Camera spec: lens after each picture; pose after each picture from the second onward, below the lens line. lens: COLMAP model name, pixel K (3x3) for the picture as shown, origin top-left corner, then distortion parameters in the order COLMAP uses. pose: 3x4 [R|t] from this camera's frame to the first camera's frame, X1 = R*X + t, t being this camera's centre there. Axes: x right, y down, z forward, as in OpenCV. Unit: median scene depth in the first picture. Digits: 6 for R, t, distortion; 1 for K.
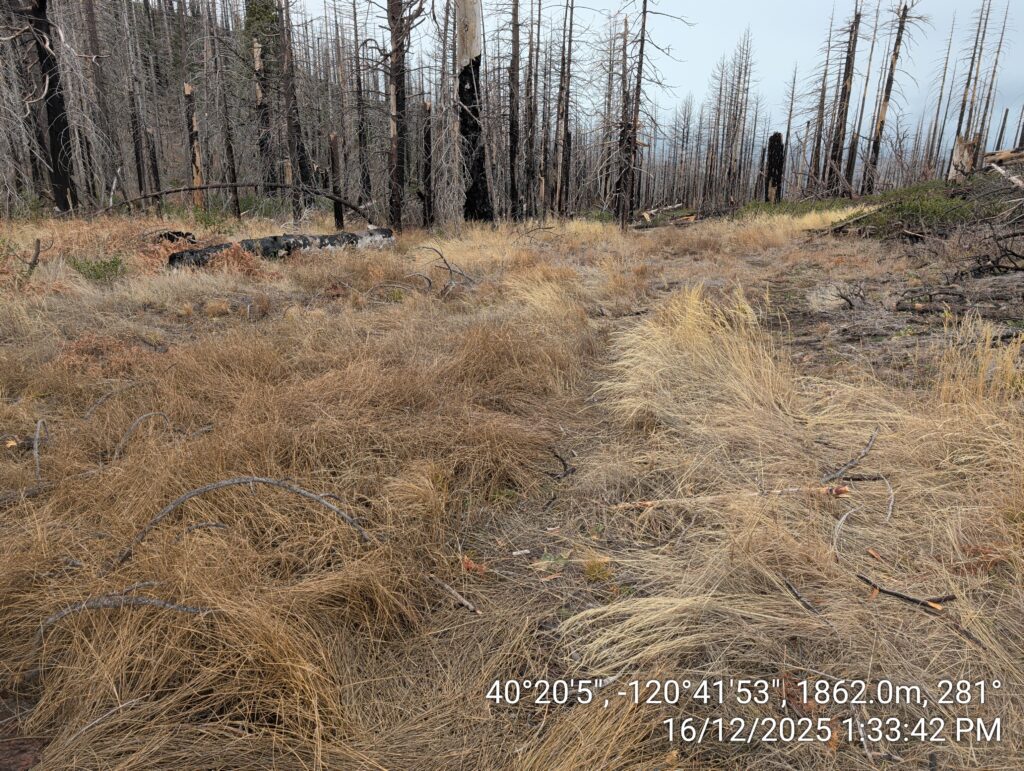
lens RADIAL K [[728.8, 0, 512.0], [0, 728.8, 385.5], [0, 0, 1]] dist [-0.000711, -0.007242]
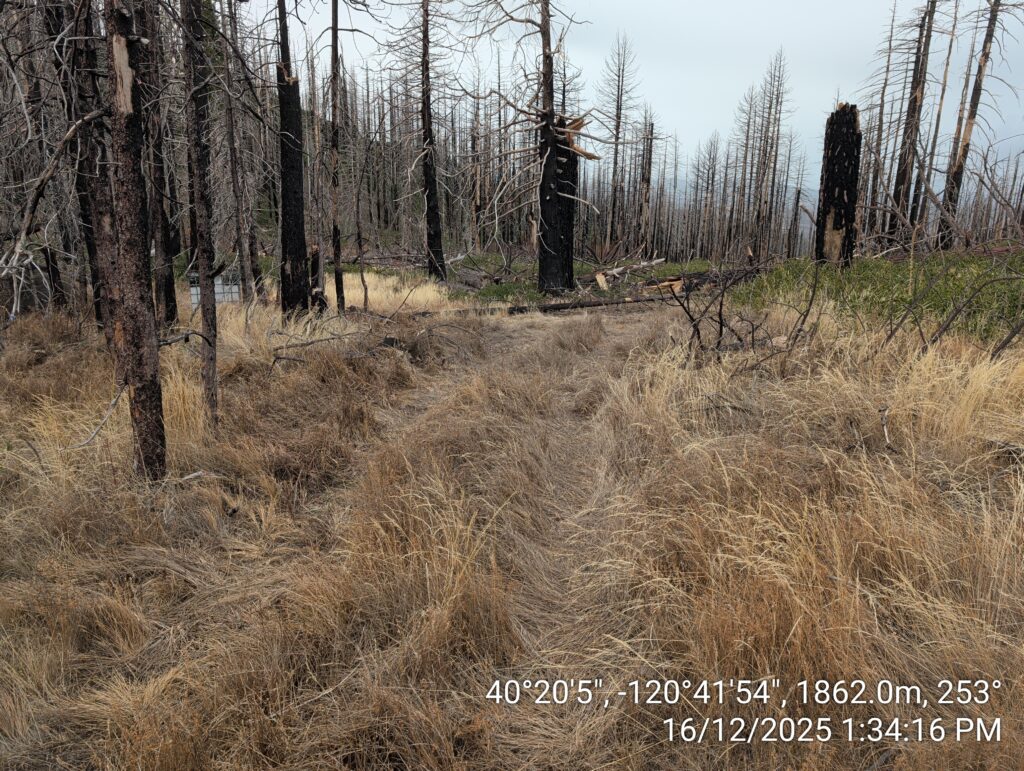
lens RADIAL K [[728.8, 0, 512.0], [0, 728.8, 385.5], [0, 0, 1]] dist [-0.000711, -0.007242]
pose [[0.999008, 0.017310, -0.041031, 0.085625], [-0.019677, 0.998122, -0.058016, -0.070126], [0.039950, 0.058766, 0.997472, 0.262406]]
